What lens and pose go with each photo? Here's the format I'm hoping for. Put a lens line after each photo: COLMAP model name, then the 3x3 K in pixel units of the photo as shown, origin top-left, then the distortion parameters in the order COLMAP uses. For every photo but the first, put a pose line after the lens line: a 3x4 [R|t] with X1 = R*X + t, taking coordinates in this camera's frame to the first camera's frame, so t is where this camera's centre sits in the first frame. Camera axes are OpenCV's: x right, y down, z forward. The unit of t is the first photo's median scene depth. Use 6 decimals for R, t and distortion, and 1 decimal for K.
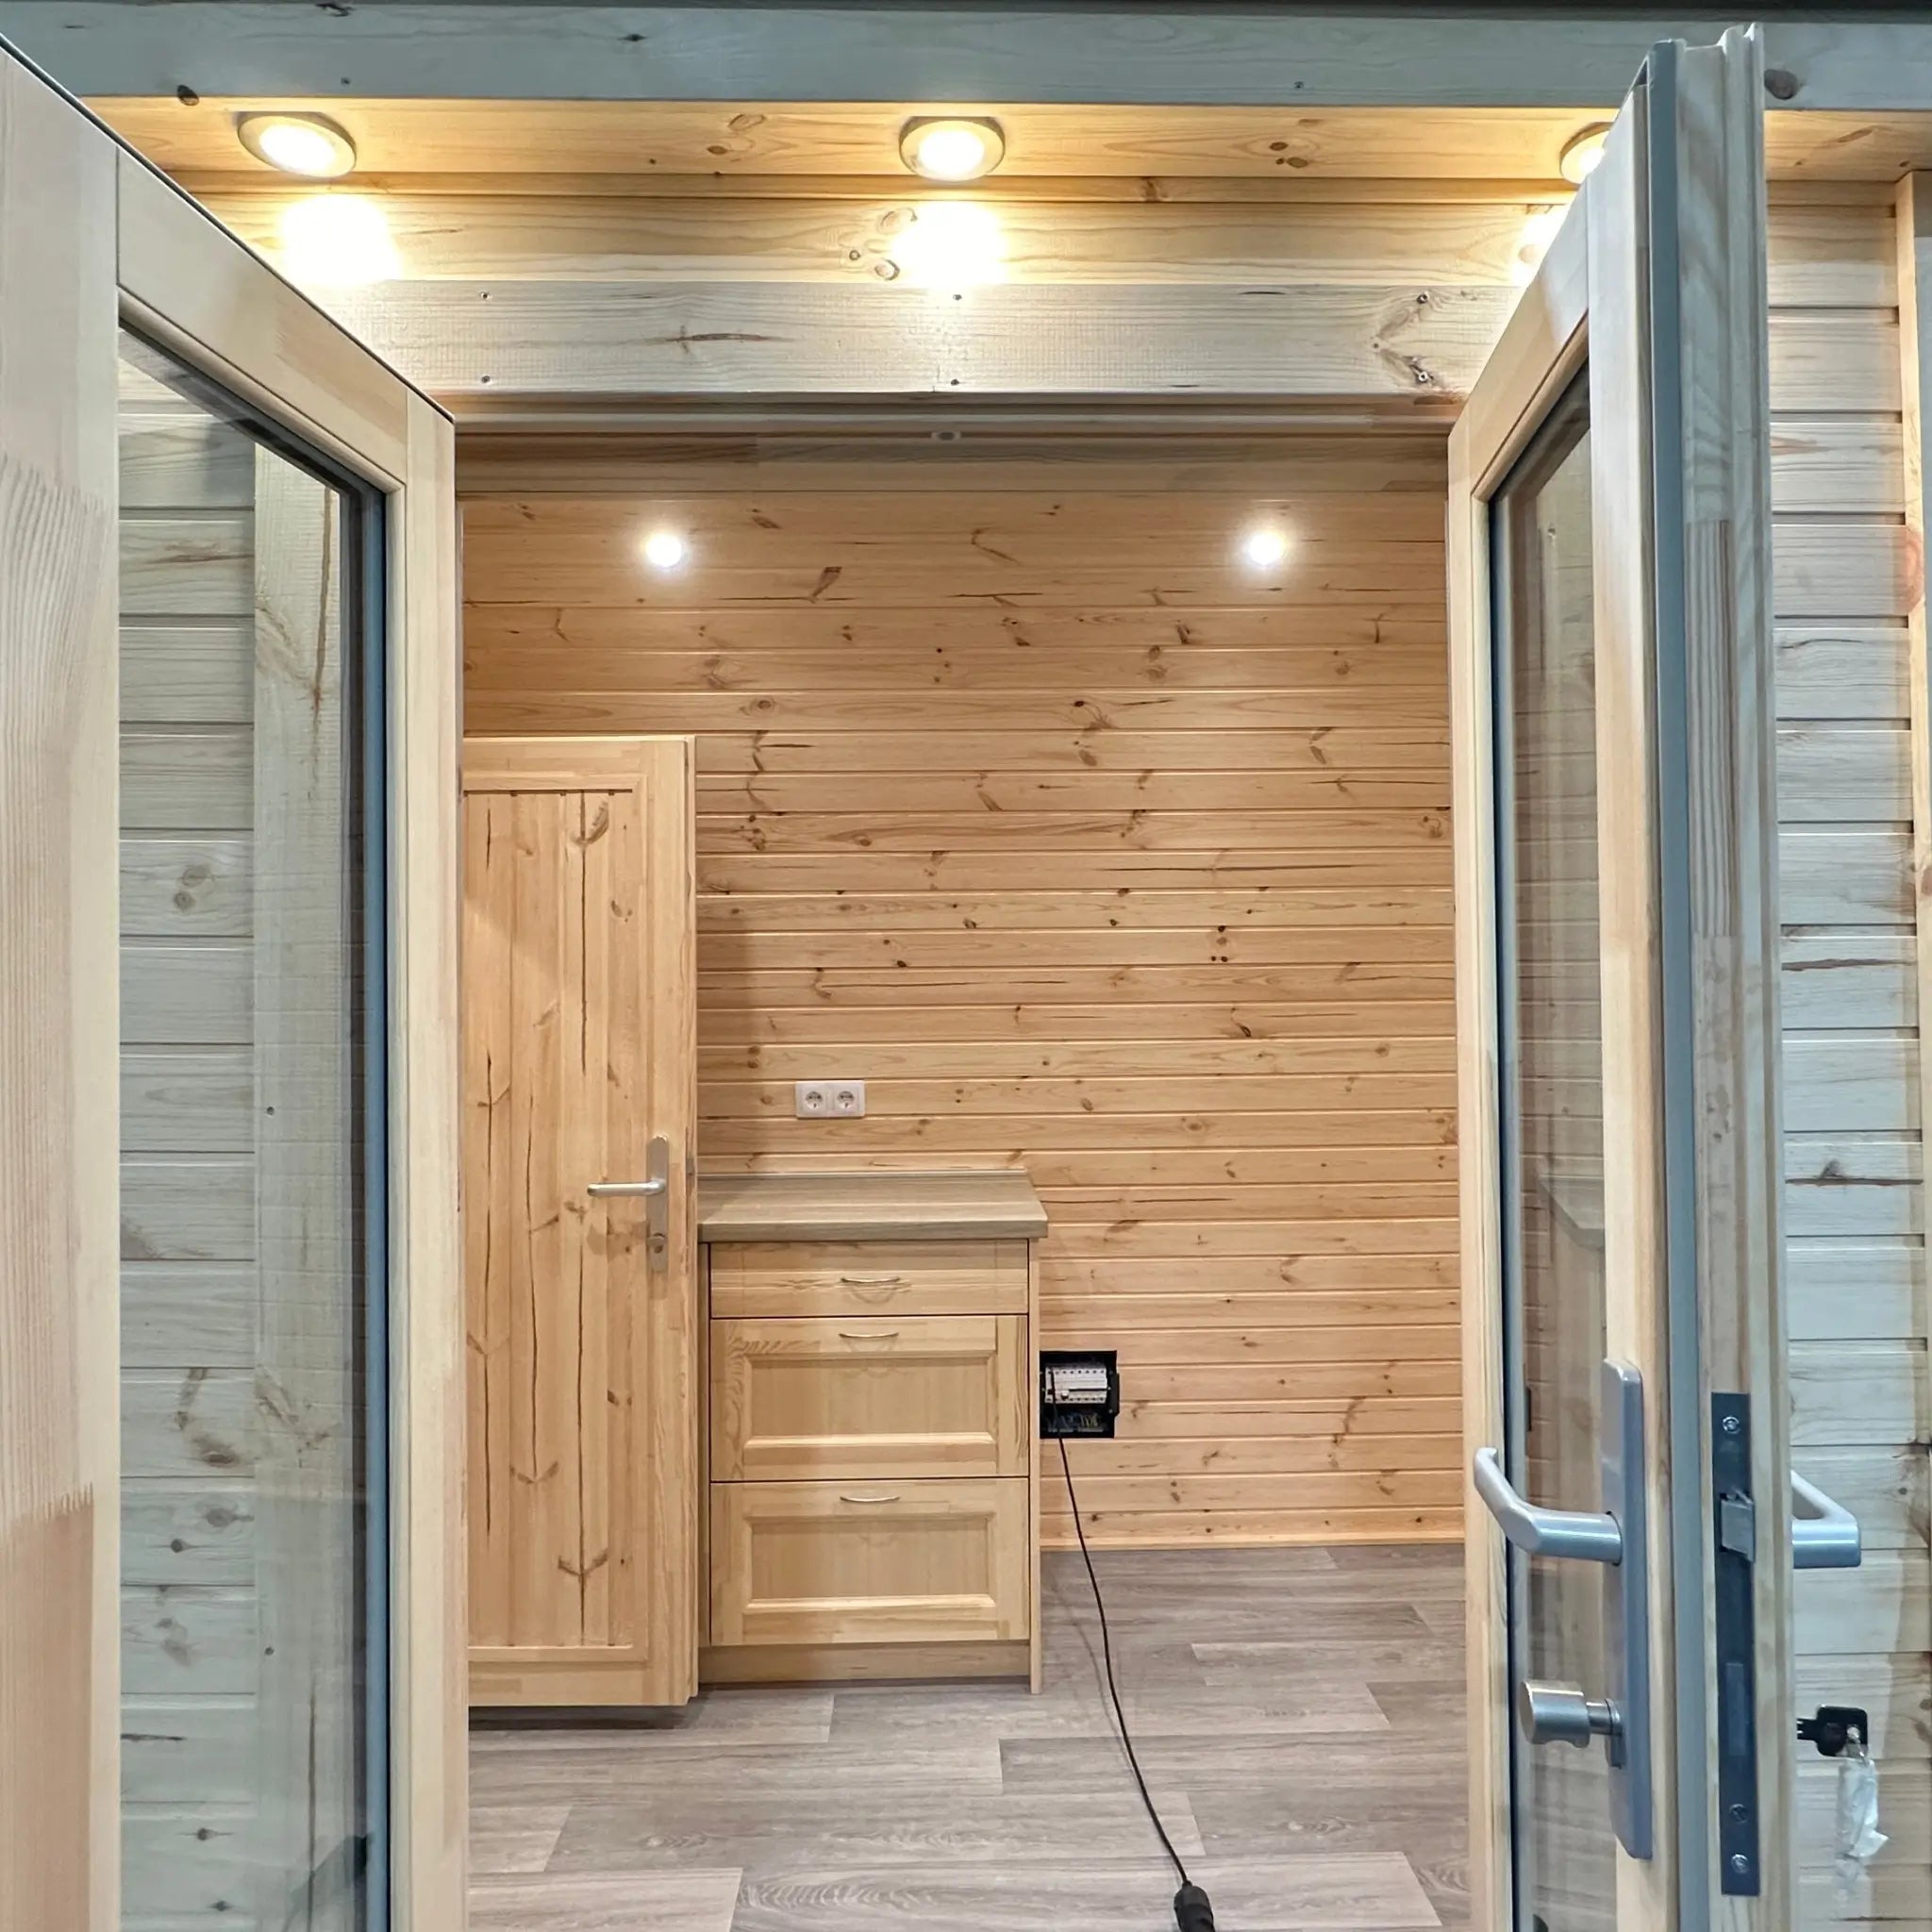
lens RADIAL K [[1364.4, 0, 966.0], [0, 1364.4, 966.0], [0, 0, 1]] dist [-0.005073, 0.001761]
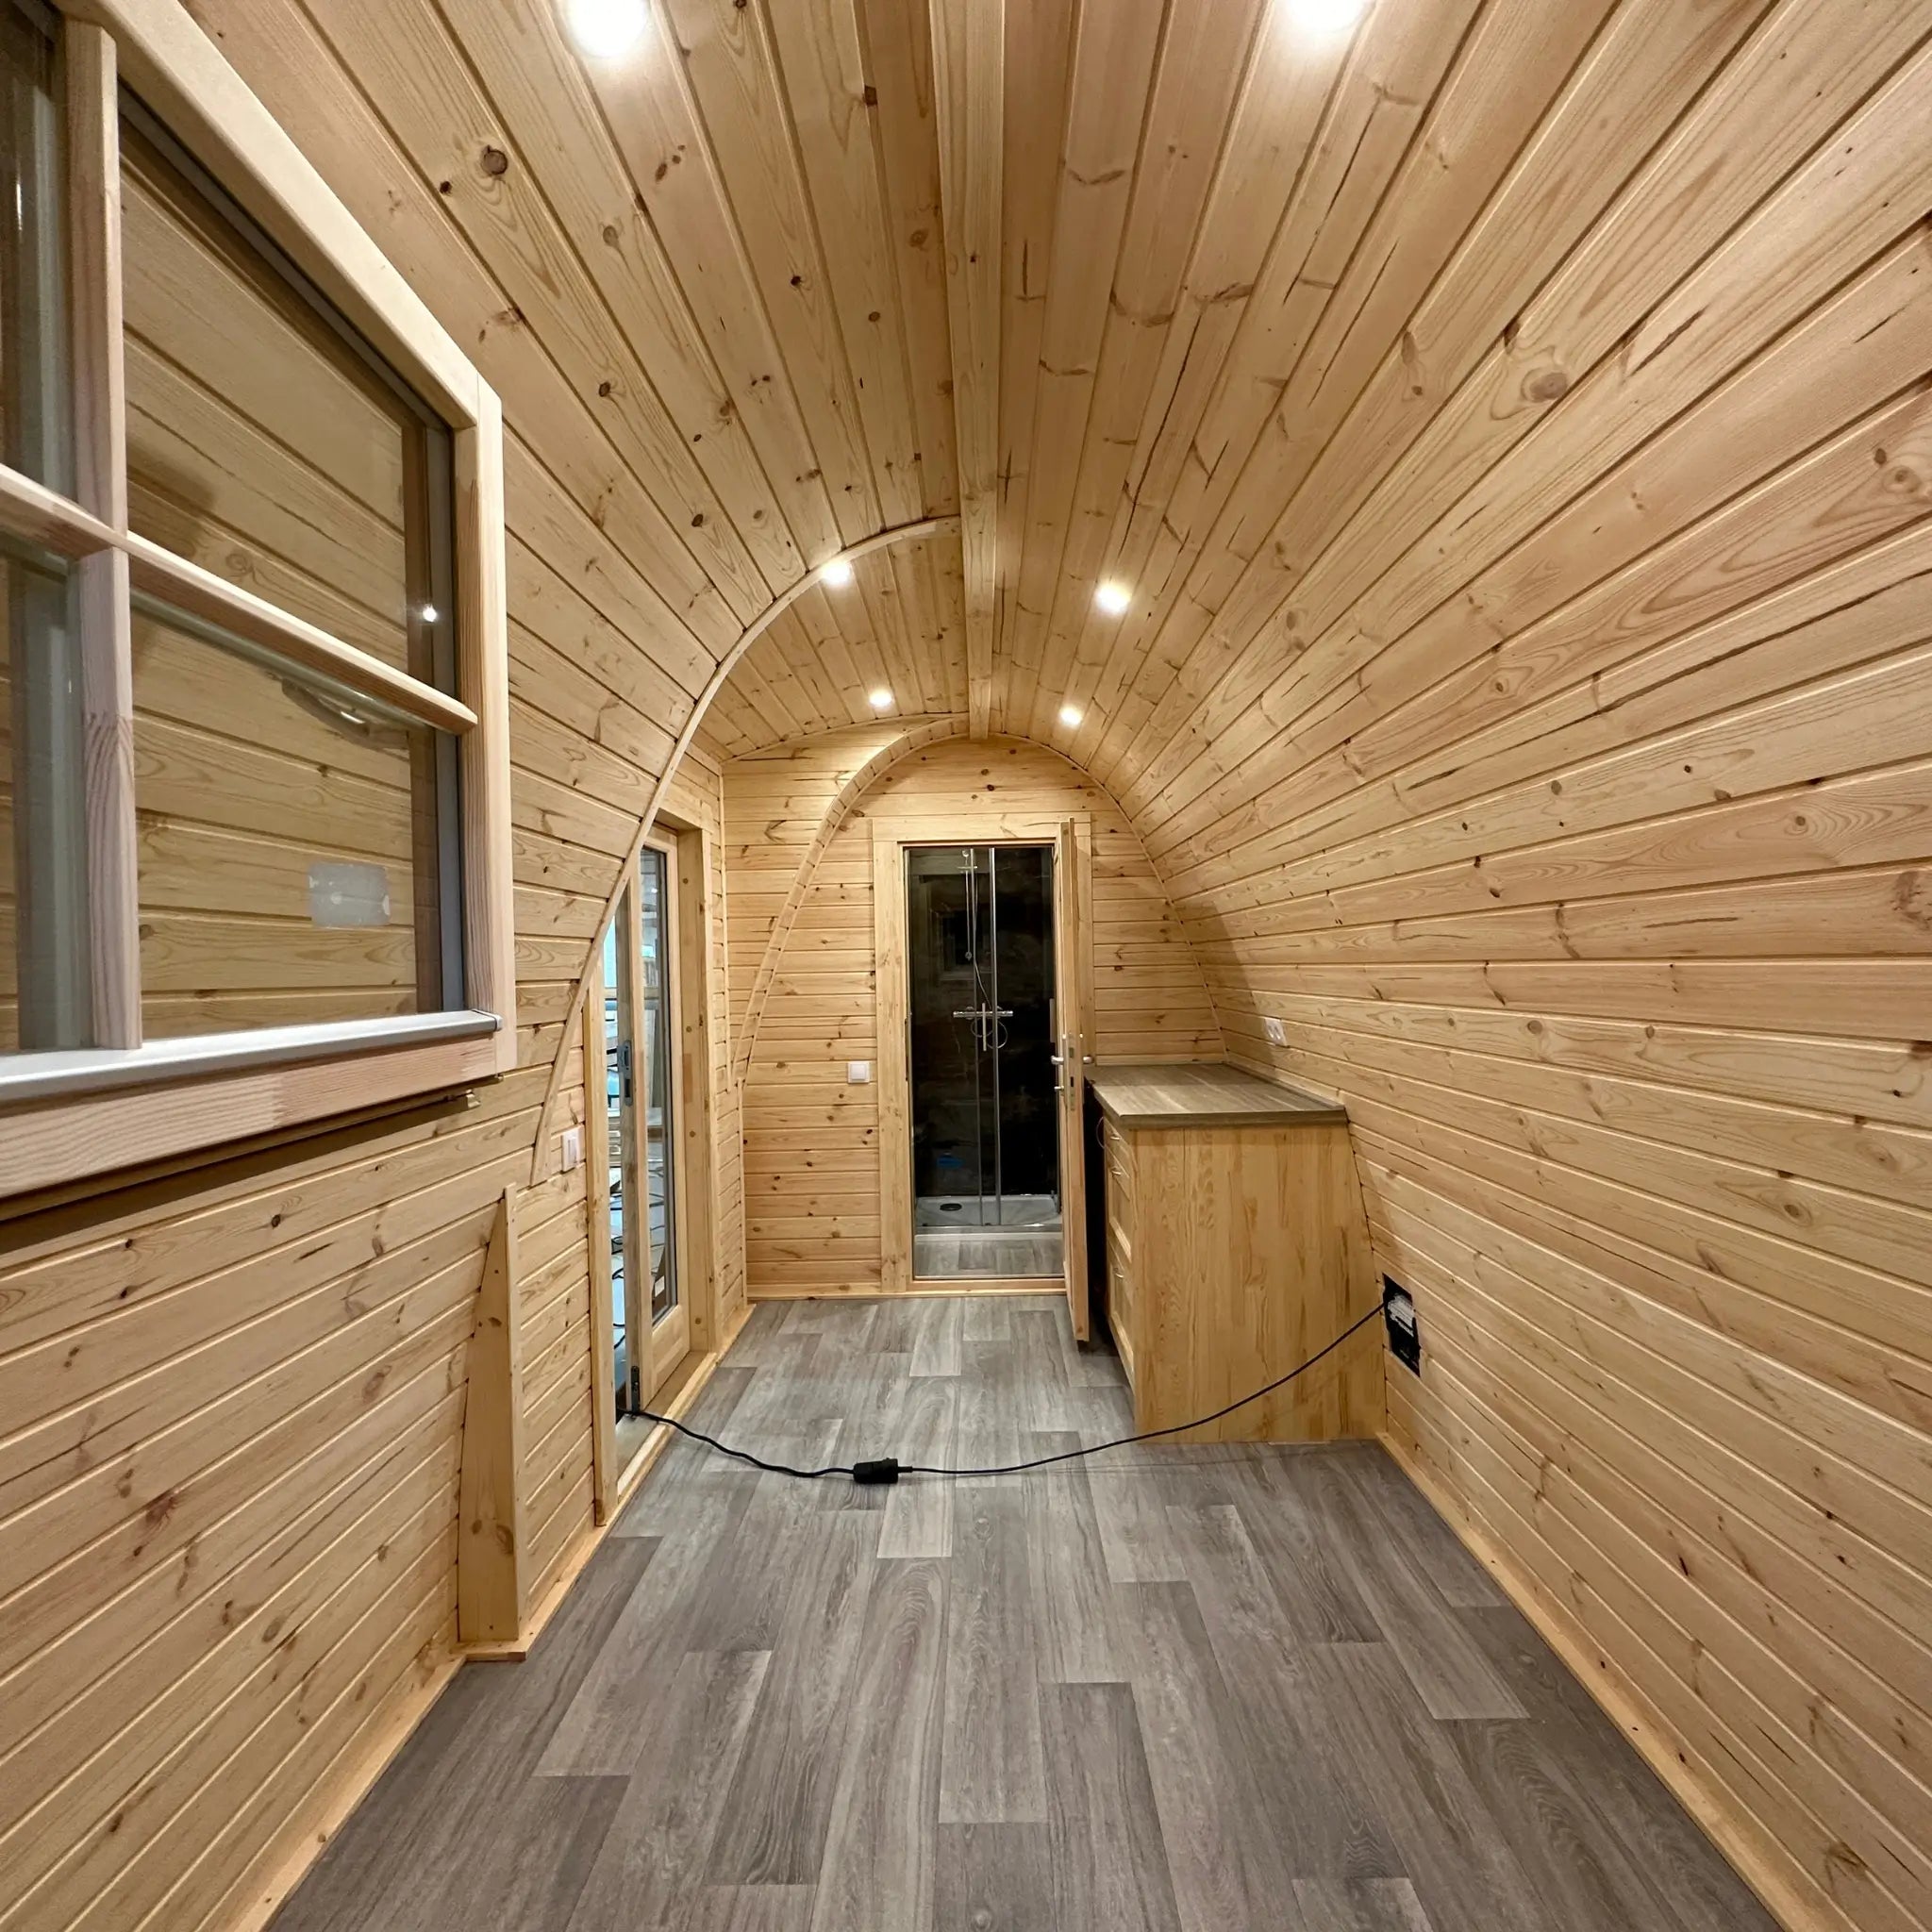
lens RADIAL K [[1028.3, 0, 966.0], [0, 1028.3, 966.0], [0, 0, 1]] dist [0.000625, 0.000997]
pose [[-0.039629, 0.009573, -0.999169, 1.047599], [0.042340, 0.999072, 0.007893, 0.011360], [0.998317, -0.041992, -0.039997, 0.808677]]
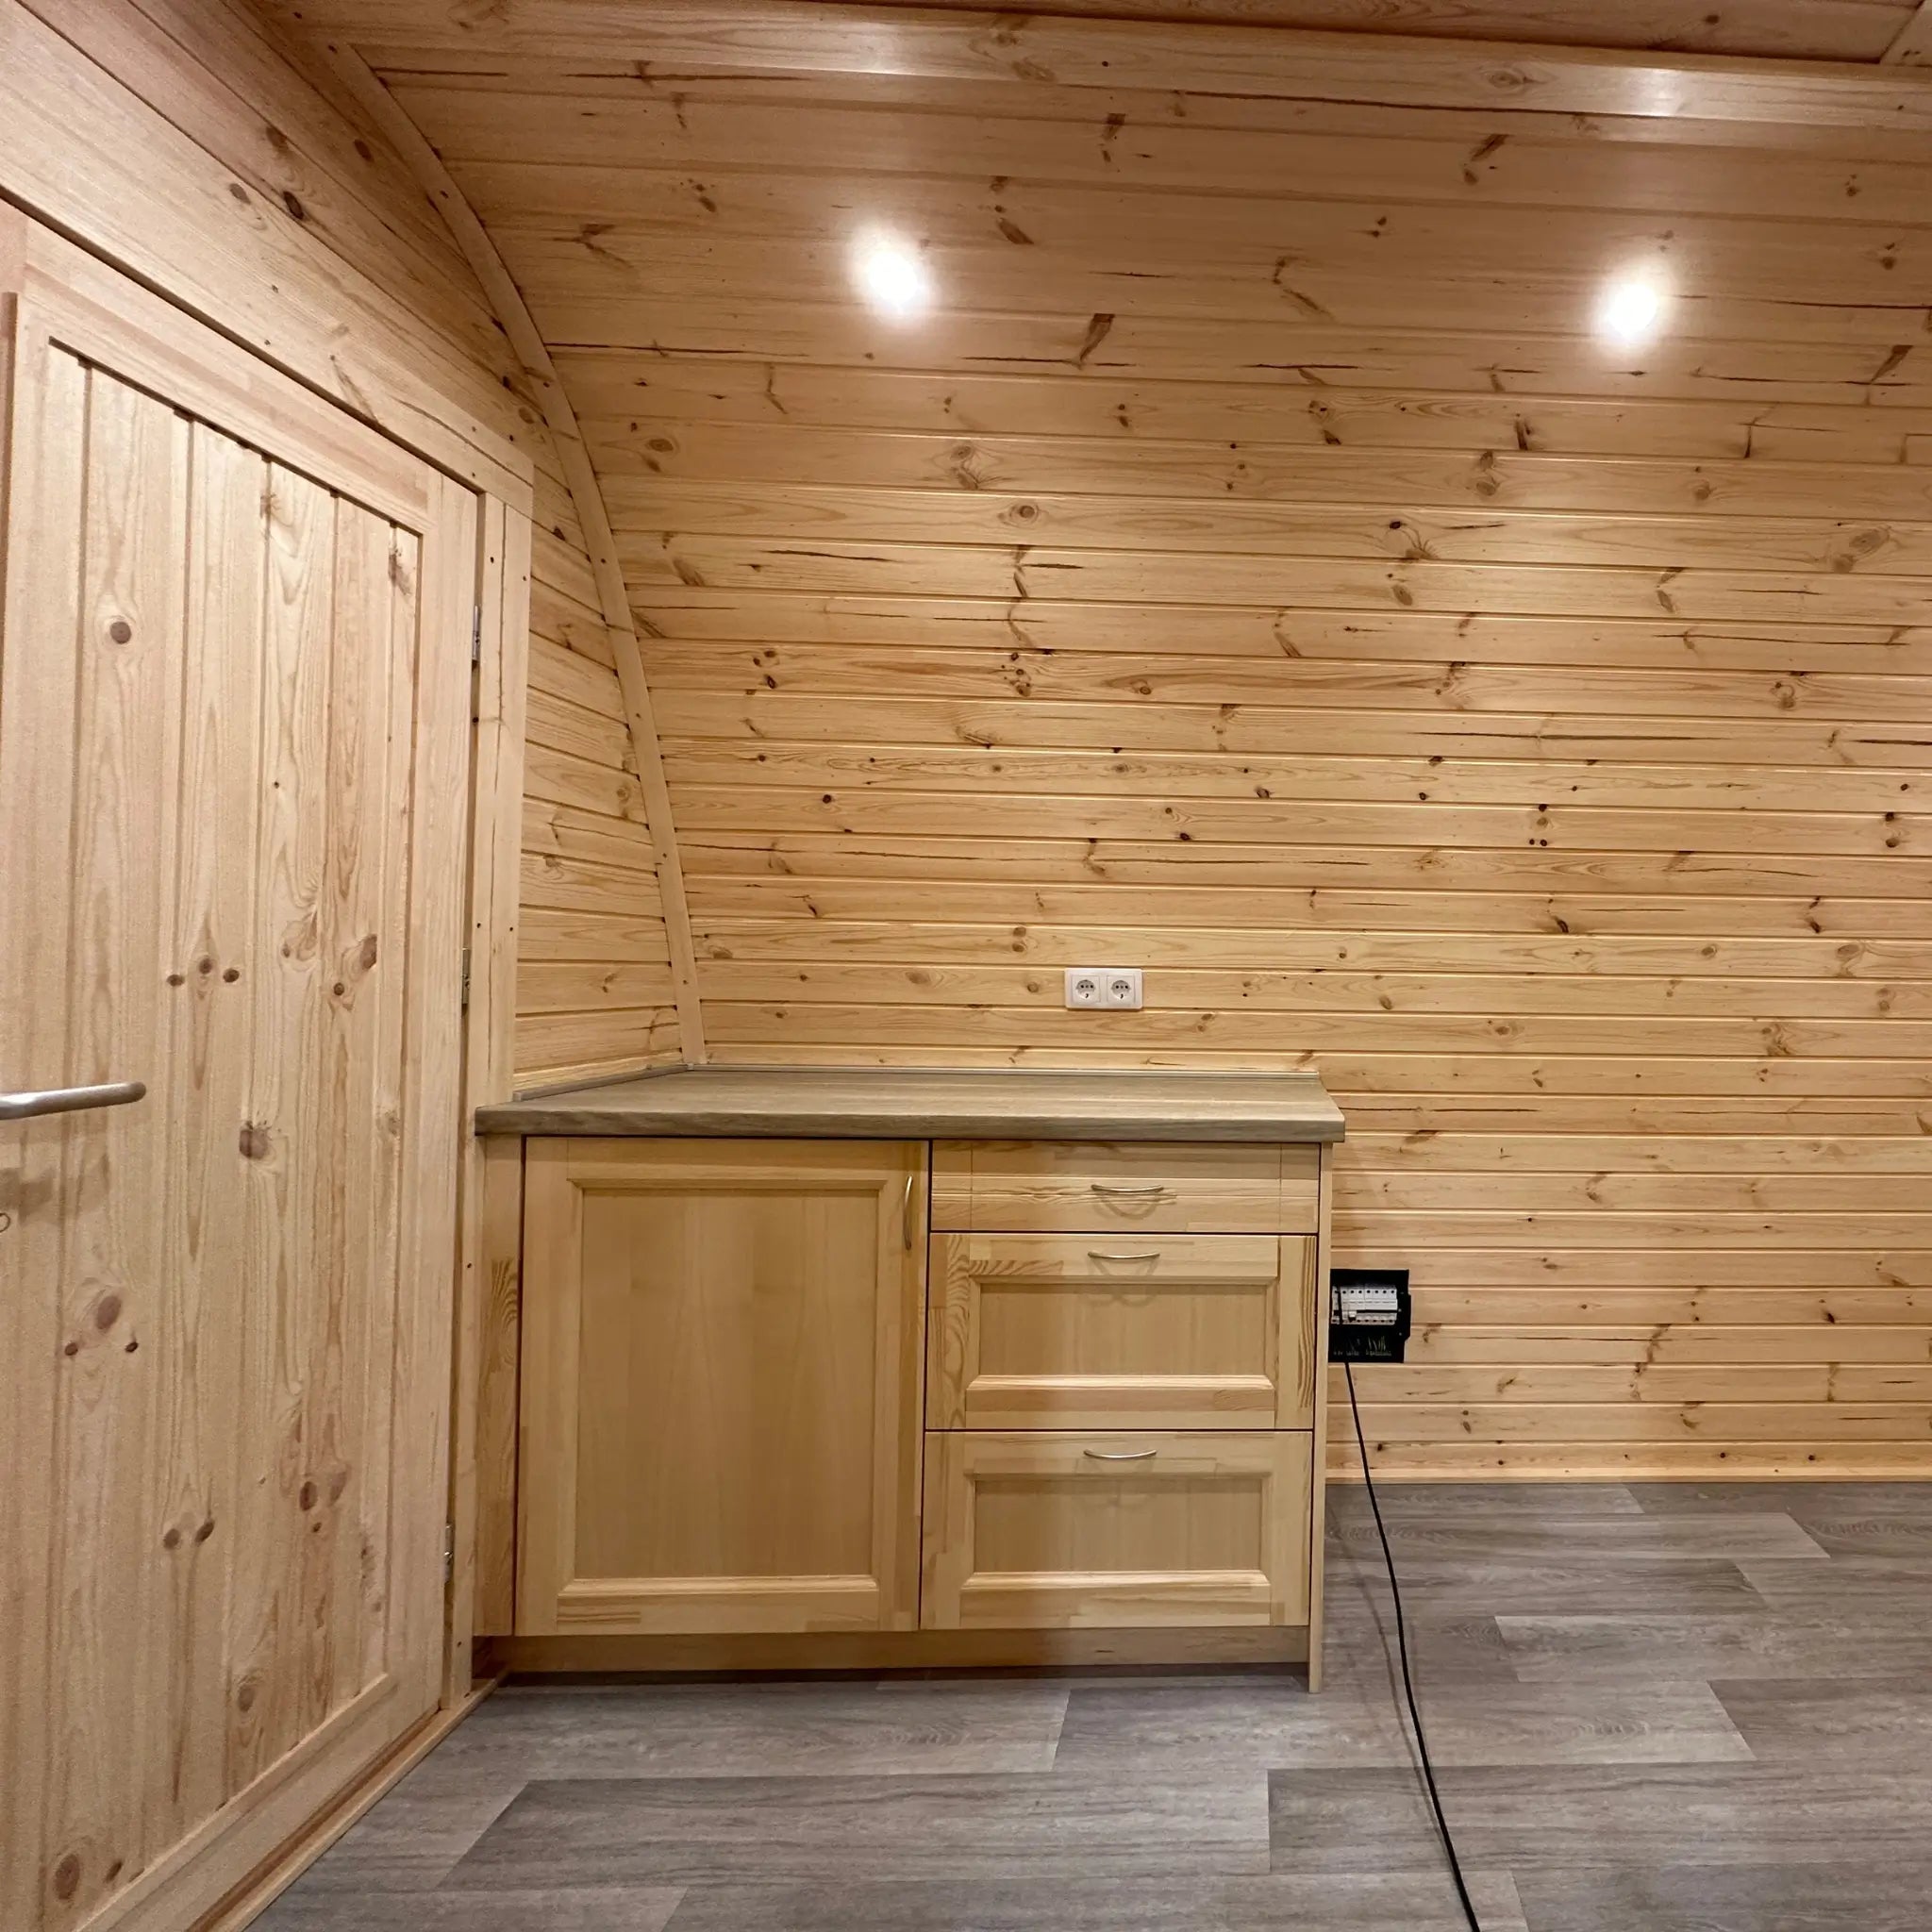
lens RADIAL K [[1025.2, 0, 1289.3], [0, 1025.2, 965.4], [0, 0, 1]] dist [-0.002377, 0.000626]
pose [[0.999455, 0.026556, 0.019605, 0.010842], [-0.026754, 0.999593, 0.009917, 0.079634], [-0.019333, -0.010436, 0.999759, 0.349989]]
